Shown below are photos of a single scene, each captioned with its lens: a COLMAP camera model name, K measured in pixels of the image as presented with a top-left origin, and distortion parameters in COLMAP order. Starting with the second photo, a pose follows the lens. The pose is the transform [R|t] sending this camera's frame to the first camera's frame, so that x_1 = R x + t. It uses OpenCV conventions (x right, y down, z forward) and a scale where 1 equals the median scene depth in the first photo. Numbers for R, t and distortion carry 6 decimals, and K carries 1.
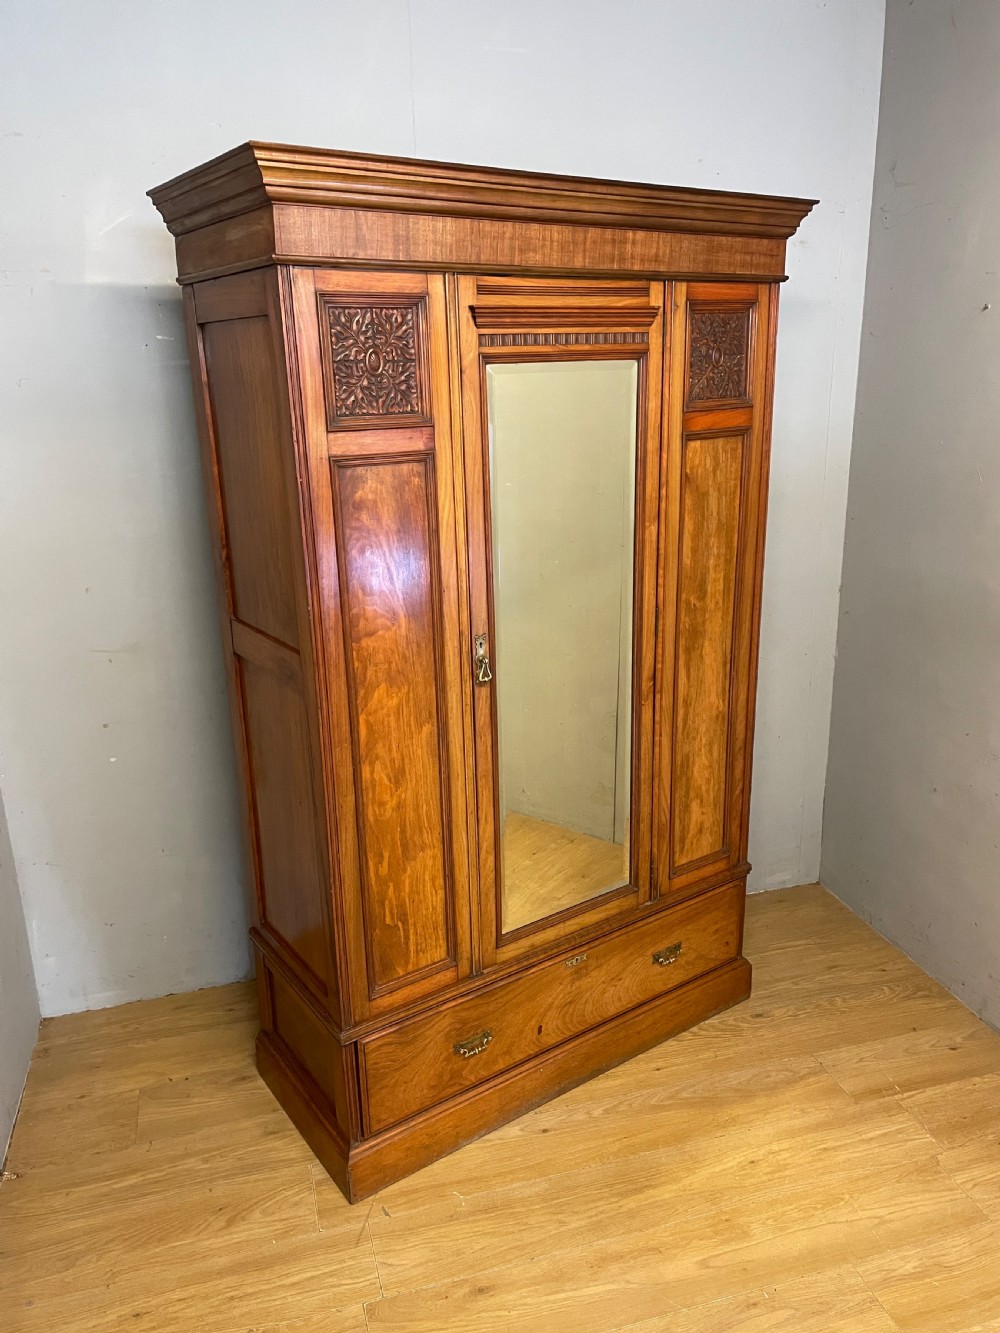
lens RADIAL K [[1004.9, 0, 504.2], [0, 1004.9, 663.2], [0, 0, 1]] dist [0.095305, -0.120744]
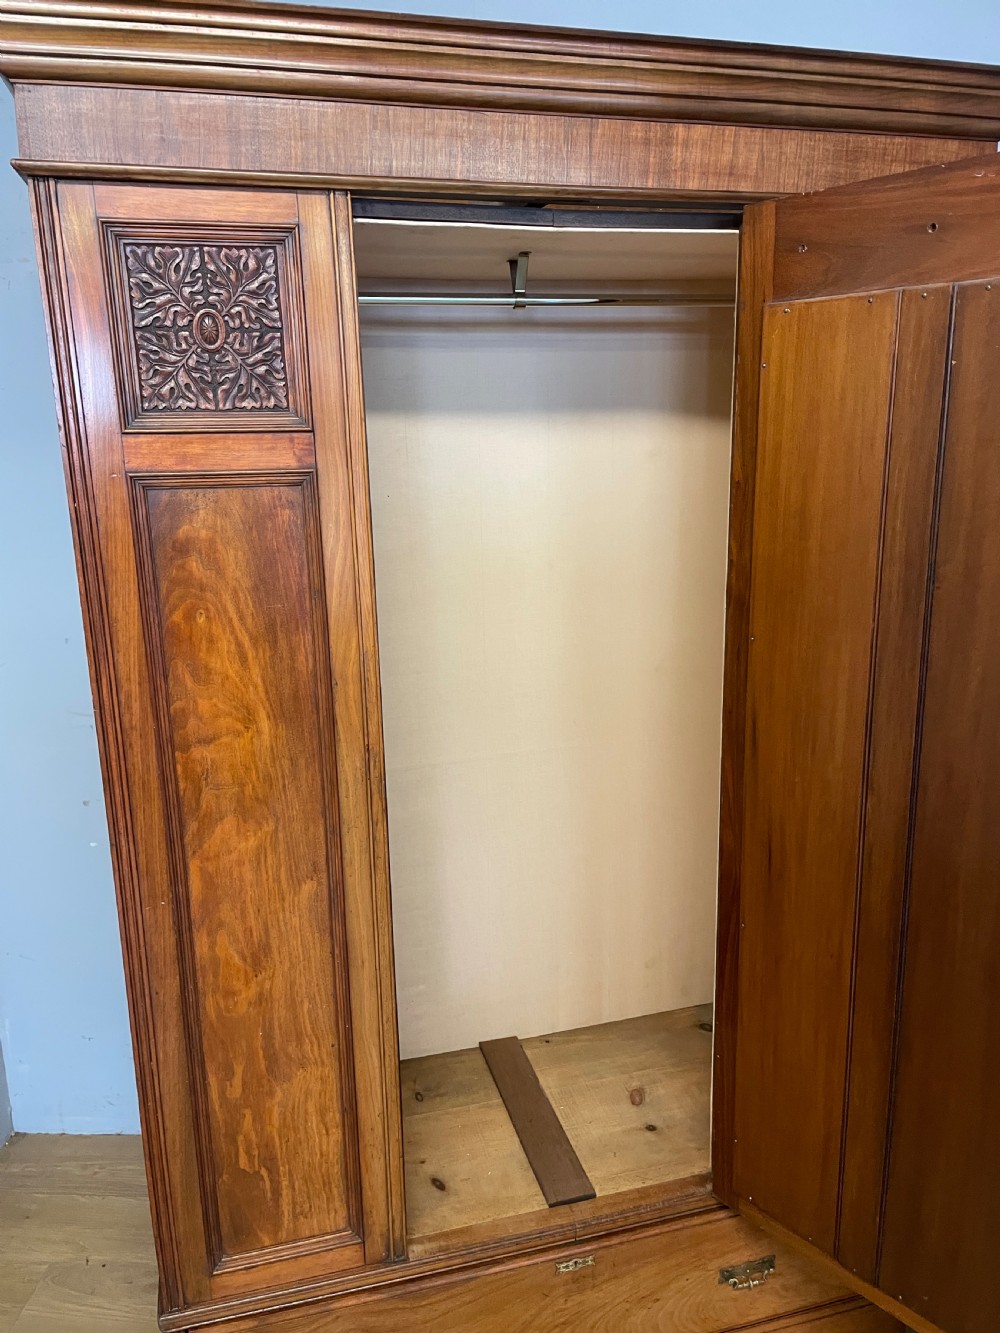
lens RADIAL K [[1004.9, 0, 499.2], [0, 1004.9, 668.2], [0, 0, 1]] dist [0.095305, -0.120744]
pose [[0.941686, 0.079615, -0.326938, 0.234581], [-0.096277, 0.994737, -0.035072, -0.063837], [0.322425, 0.064503, 0.944395, 0.383323]]
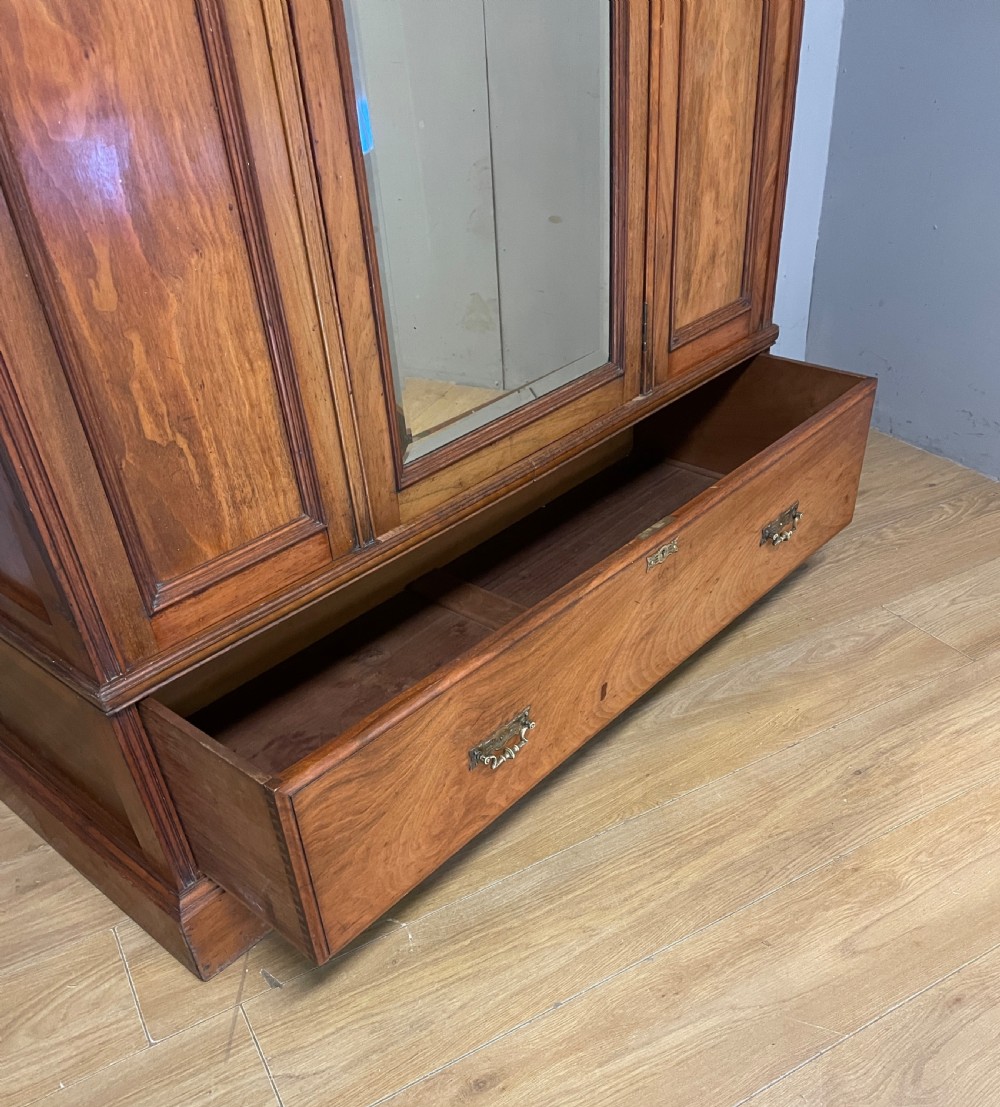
lens RADIAL K [[1009.1, 0, 511.7], [0, 1009.1, 676.1], [0, 0, 1]] dist [0.051522, 0.000000]
pose [[0.971943, -0.168916, 0.163692, -0.052863], [0.104351, 0.933329, 0.343523, 0.213133], [-0.210805, -0.316803, 0.924769, 0.524491]]
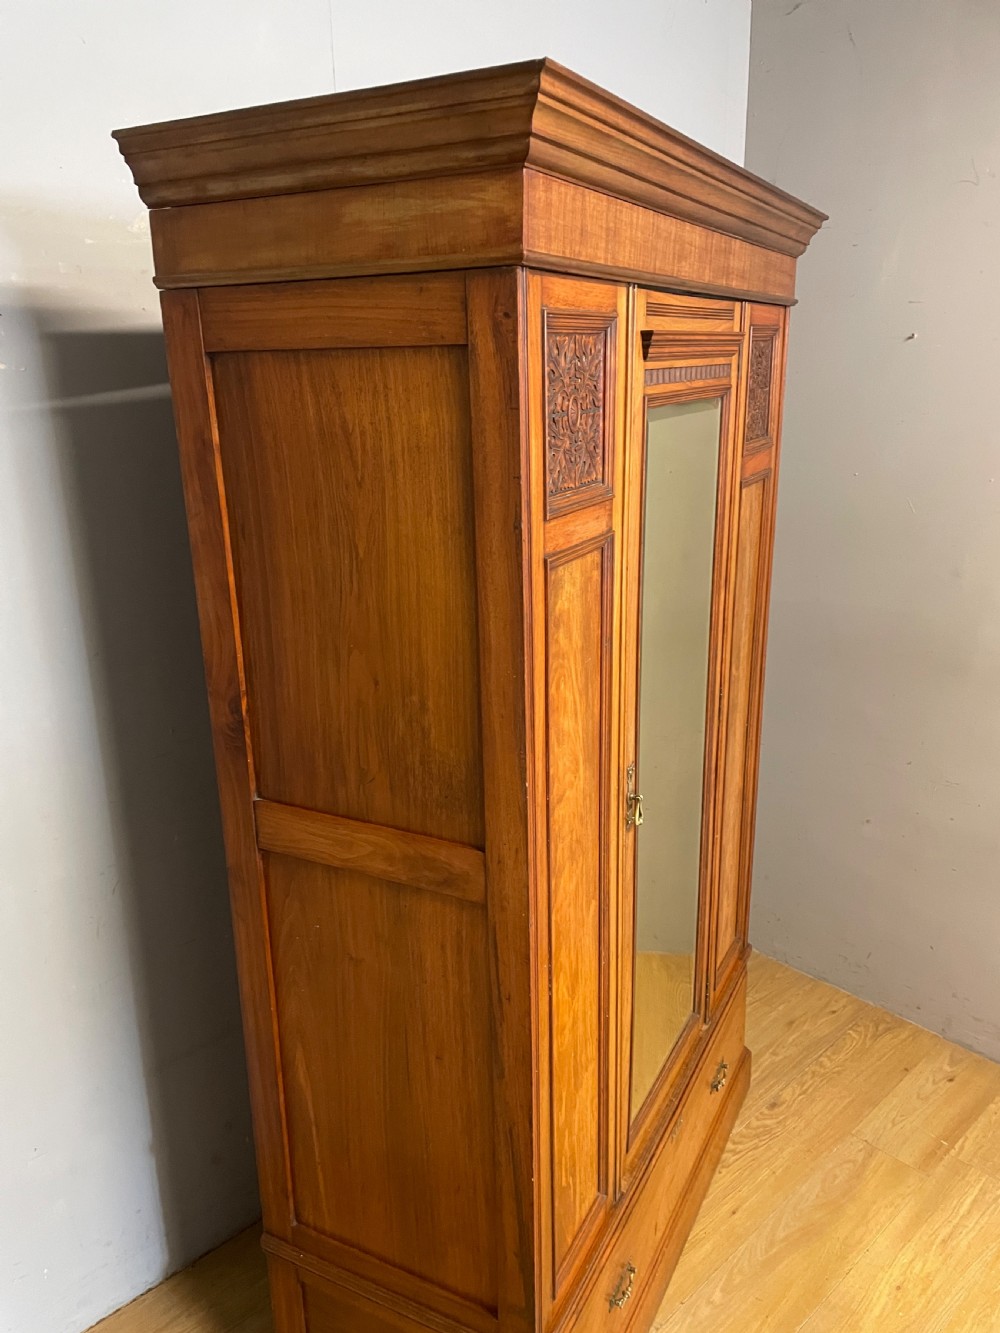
lens RADIAL K [[1004.9, 0, 490.7], [0, 1004.9, 670.1], [0, 0, 1]] dist [0.095305, -0.120744]
pose [[0.888696, -0.131383, 0.439270, -0.419364], [0.133284, 0.990719, 0.026668, -0.127073], [-0.438697, 0.034848, 0.897959, 0.352475]]
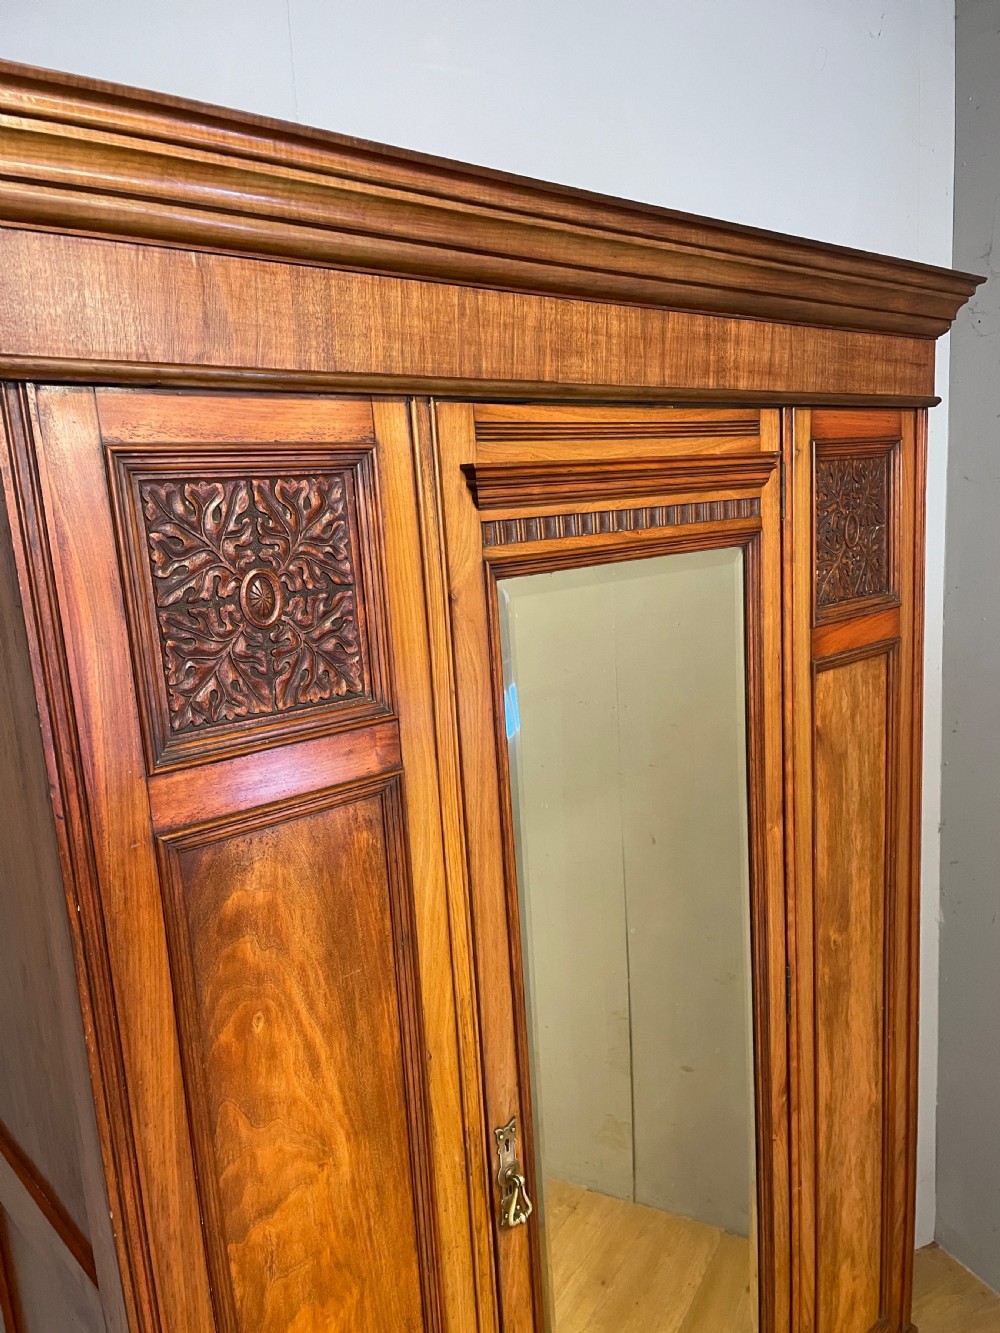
lens RADIAL K [[1004.9, 0, 511.6], [0, 1004.9, 672.6], [0, 0, 1]] dist [0.095305, -0.120744]
pose [[0.990800, -0.056495, 0.122979, -0.064694], [0.070728, 0.990888, -0.114627, -0.175583], [-0.115382, 0.122270, 0.985767, 0.477667]]
